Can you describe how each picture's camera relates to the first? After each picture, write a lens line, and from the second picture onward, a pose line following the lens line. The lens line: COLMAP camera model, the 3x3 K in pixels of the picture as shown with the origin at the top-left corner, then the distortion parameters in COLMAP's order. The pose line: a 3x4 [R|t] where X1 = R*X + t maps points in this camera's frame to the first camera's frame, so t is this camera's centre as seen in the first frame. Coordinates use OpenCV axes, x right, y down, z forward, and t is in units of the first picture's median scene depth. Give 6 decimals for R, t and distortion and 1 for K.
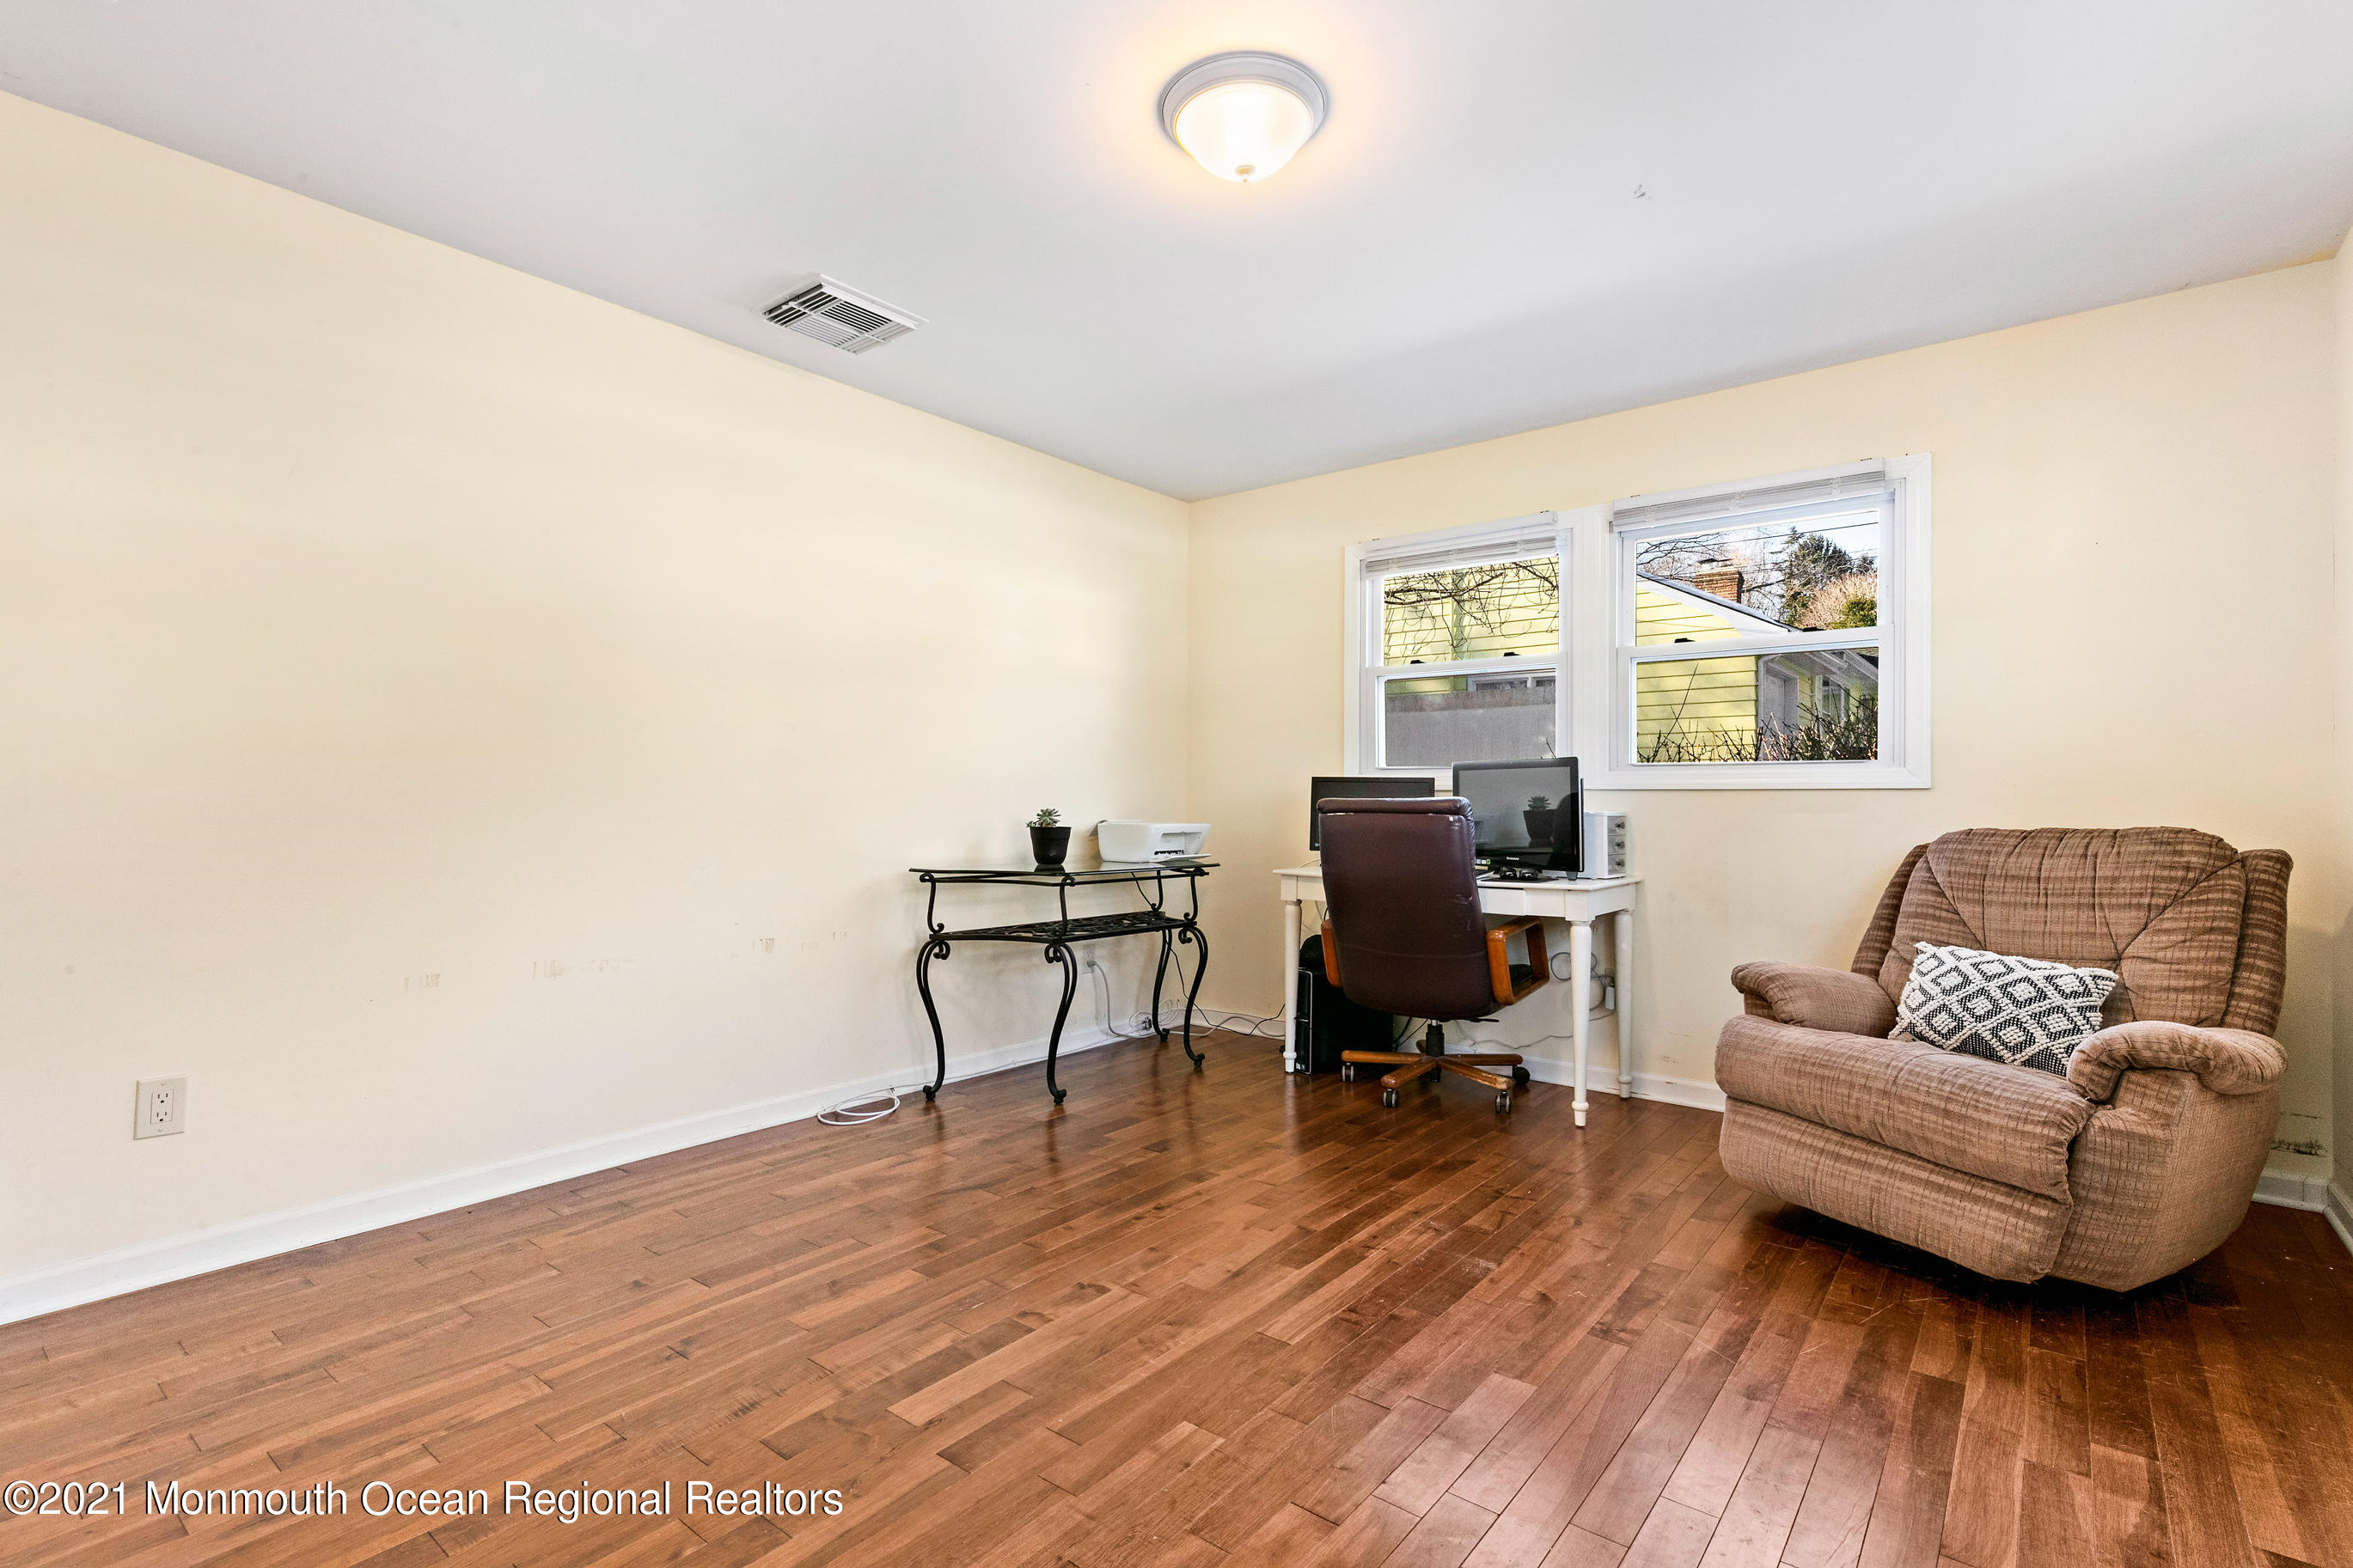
lens RADIAL K [[1071.5, 0, 1172.3], [0, 1071.5, 794.3], [0, 0, 1]] dist [0.001529, 0.000049]
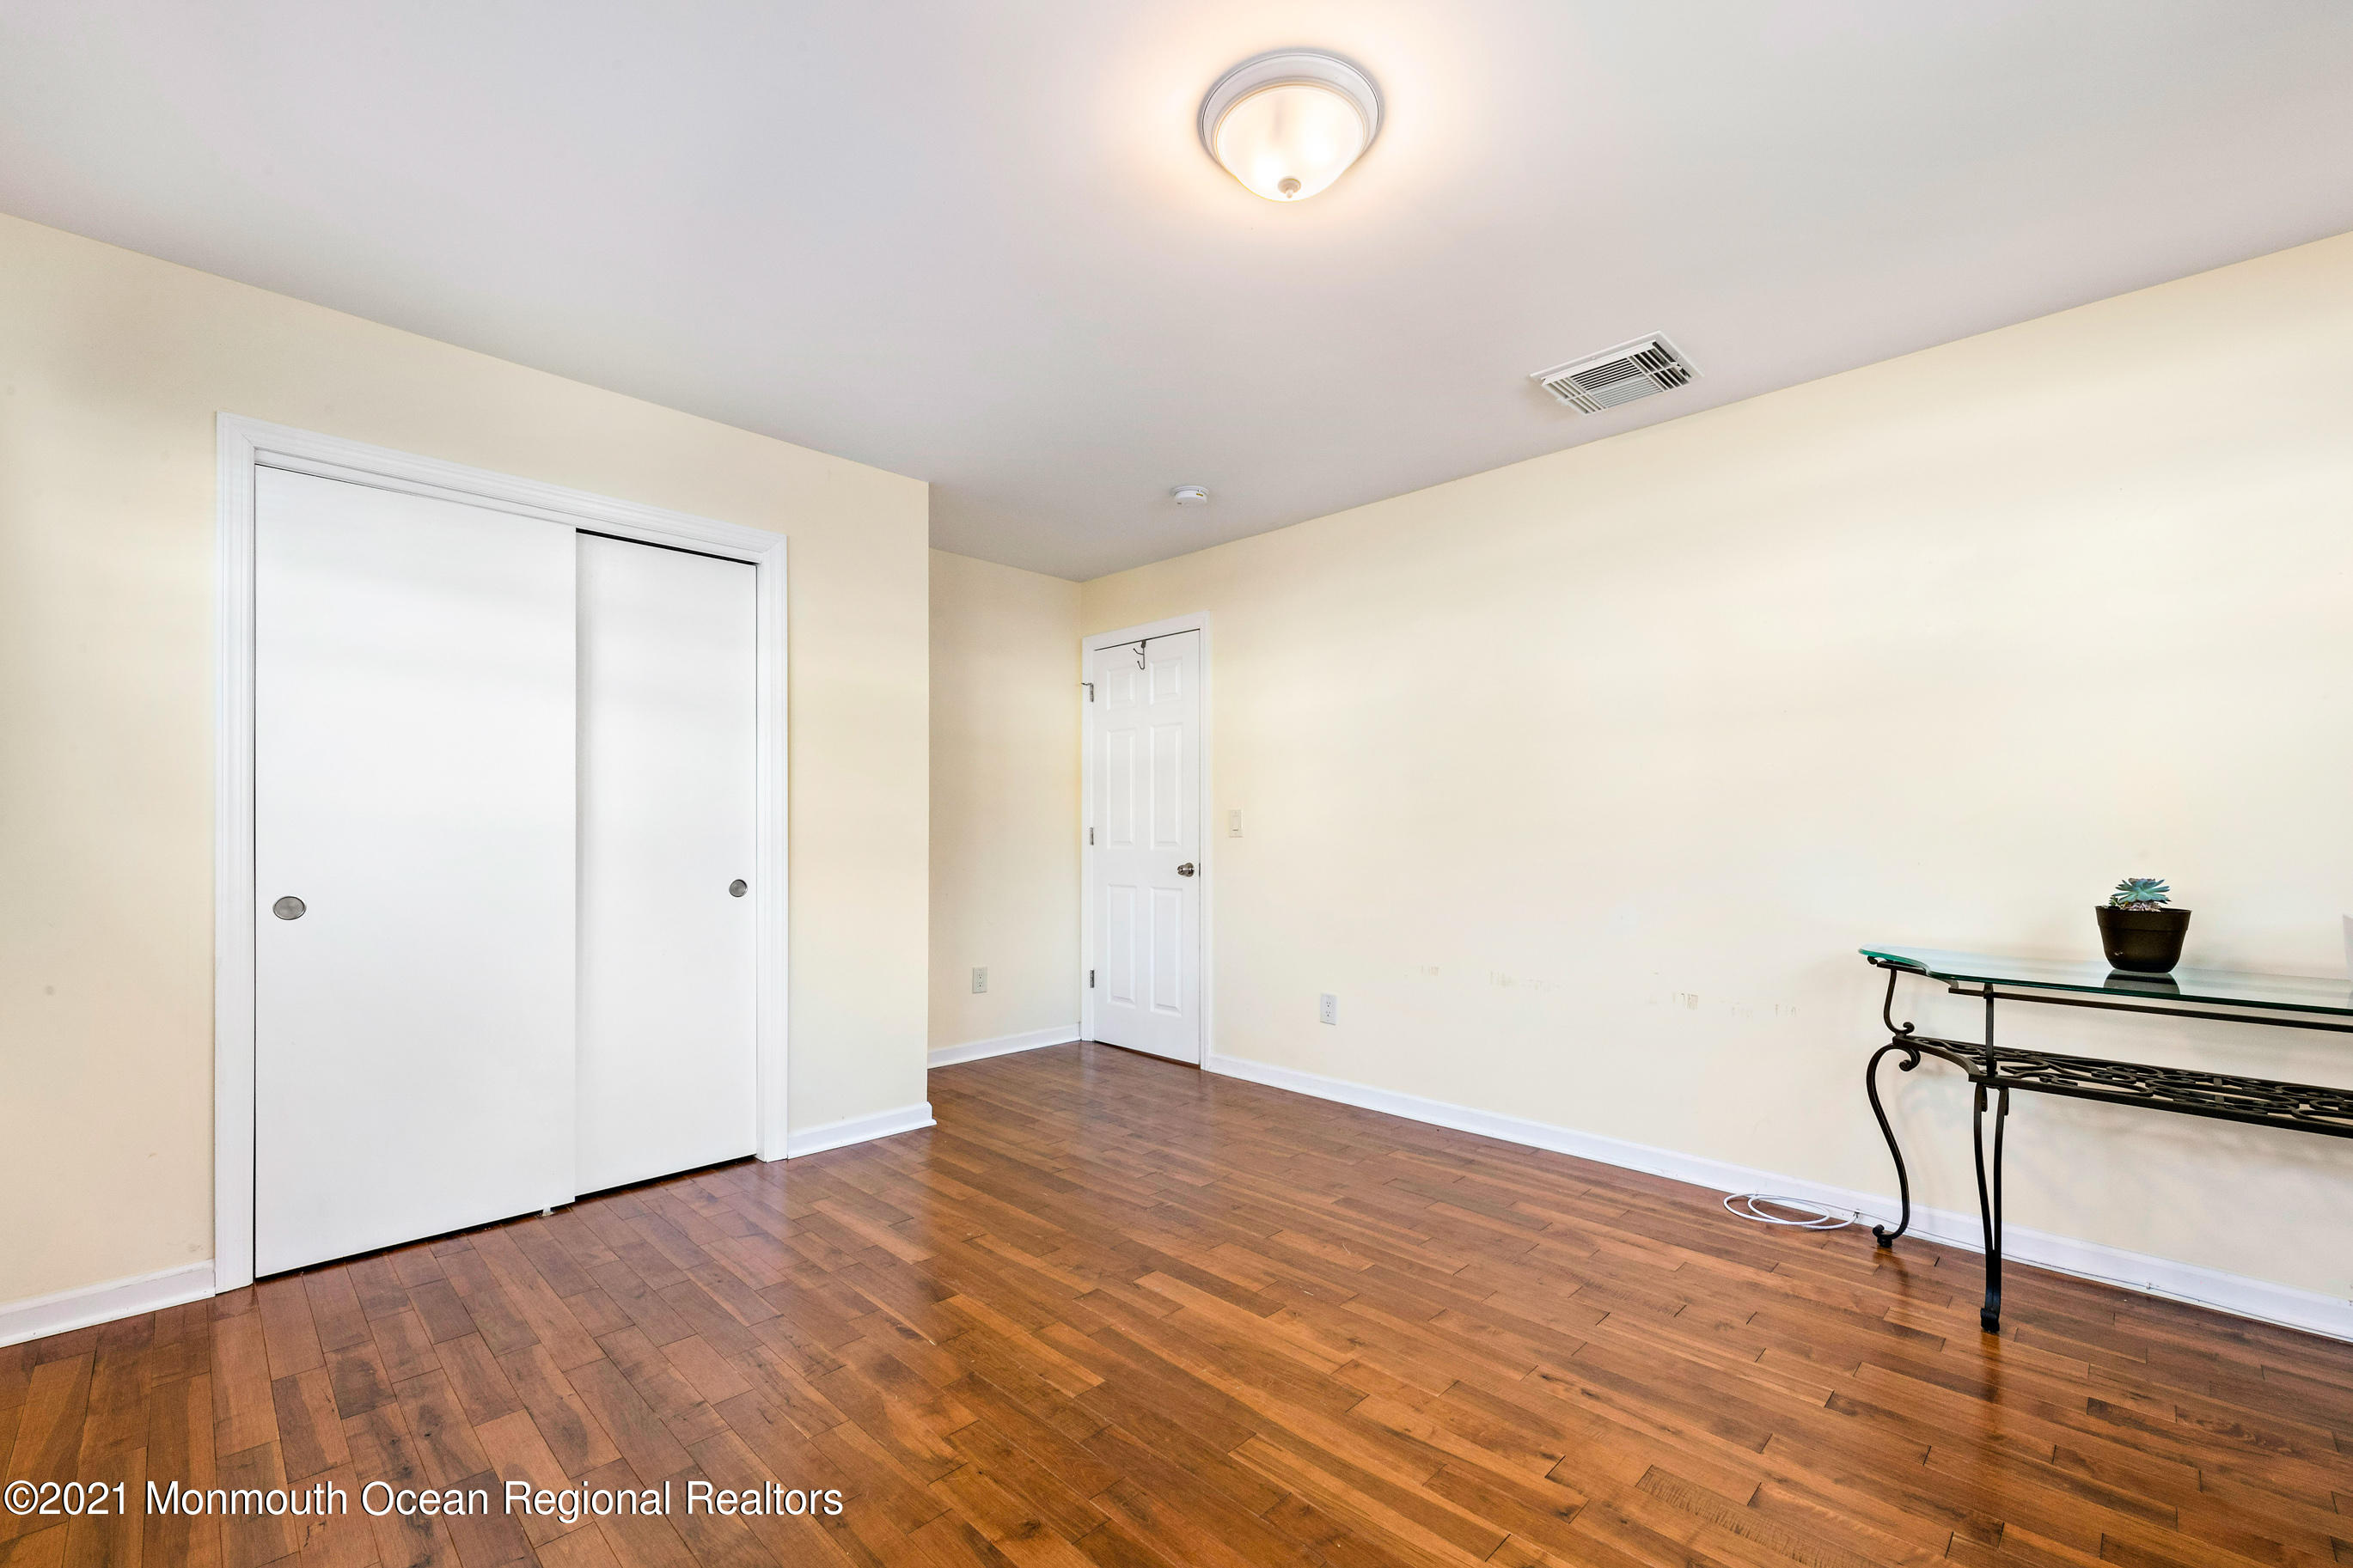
lens RADIAL K [[985.5, 0, 1219.9], [0, 985.5, 828.2], [0, 0, 1]] dist [0.000965, -0.000082]
pose [[-0.076292, -0.010252, -0.997033, 0.729487], [0.003708, 0.999937, -0.010566, -0.016400], [0.997079, -0.004503, -0.076249, 0.795070]]
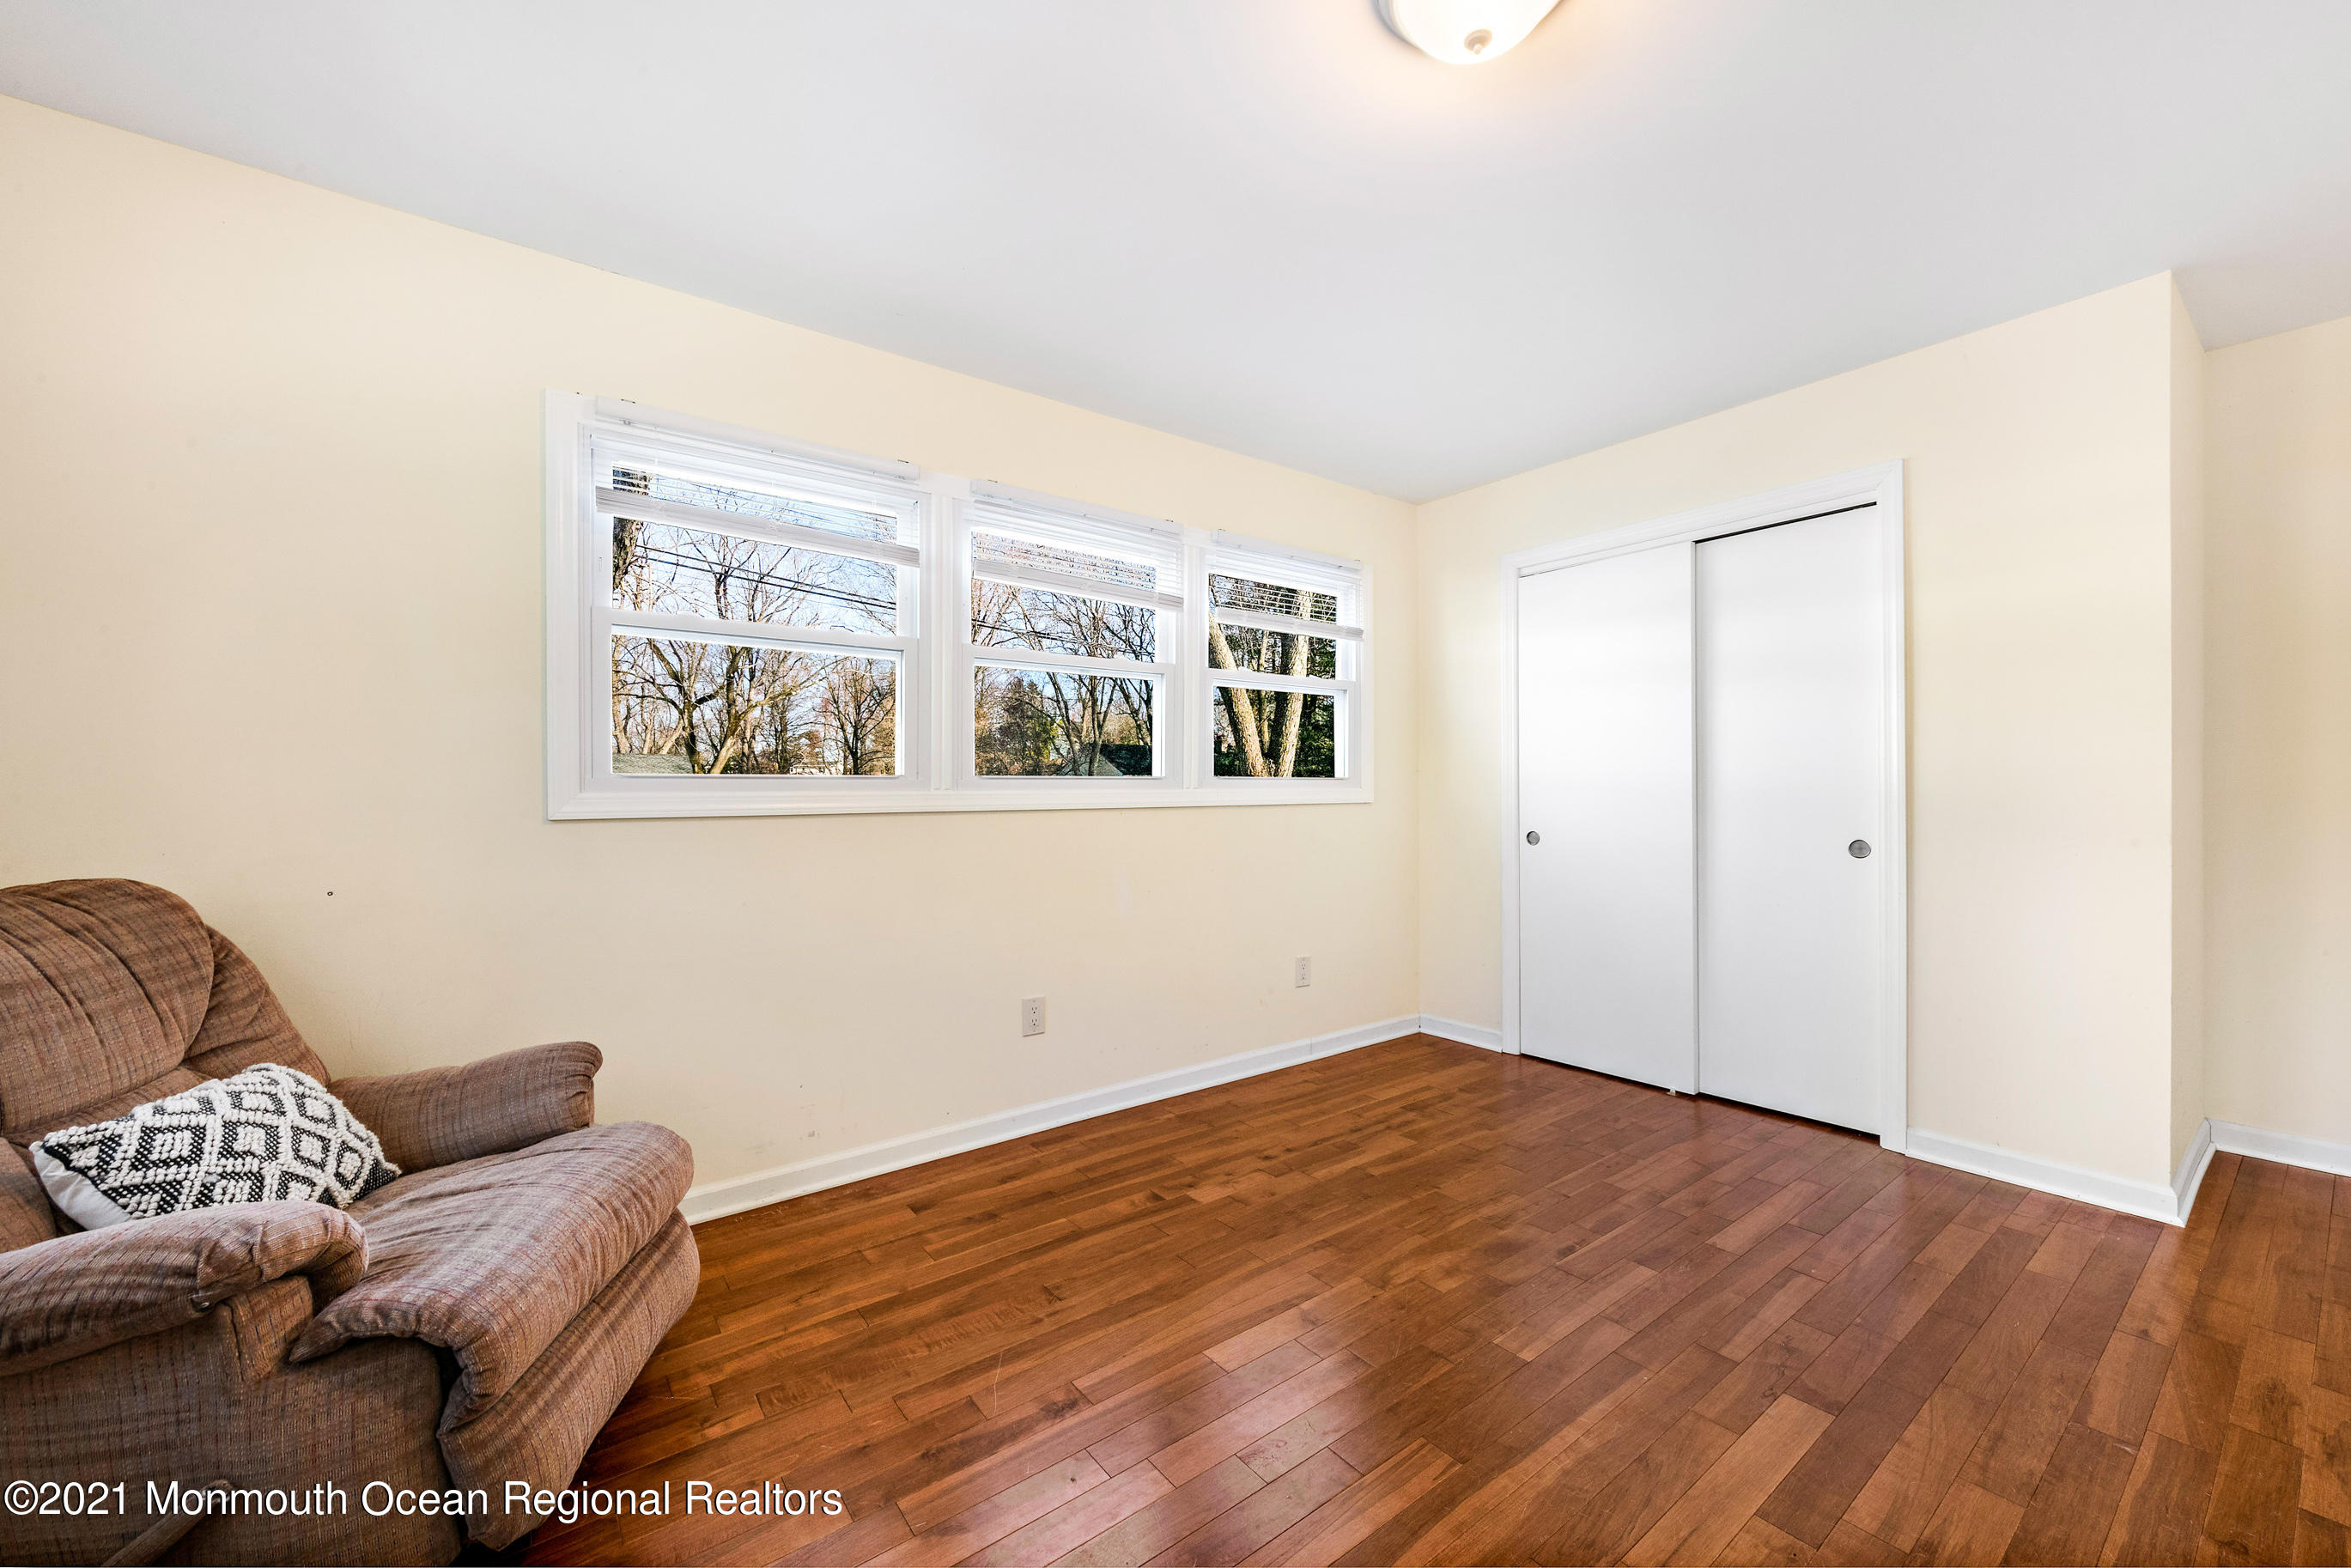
lens RADIAL K [[932.7, 0, 1186.8], [0, 932.7, 798.2], [0, 0, 1]] dist [0.006334, 0.000189]
pose [[-0.970422, -0.002056, 0.241407, 0.085785], [-0.001164, 0.999992, 0.003836, -0.022447], [-0.241413, 0.003441, -0.970416, 1.360257]]
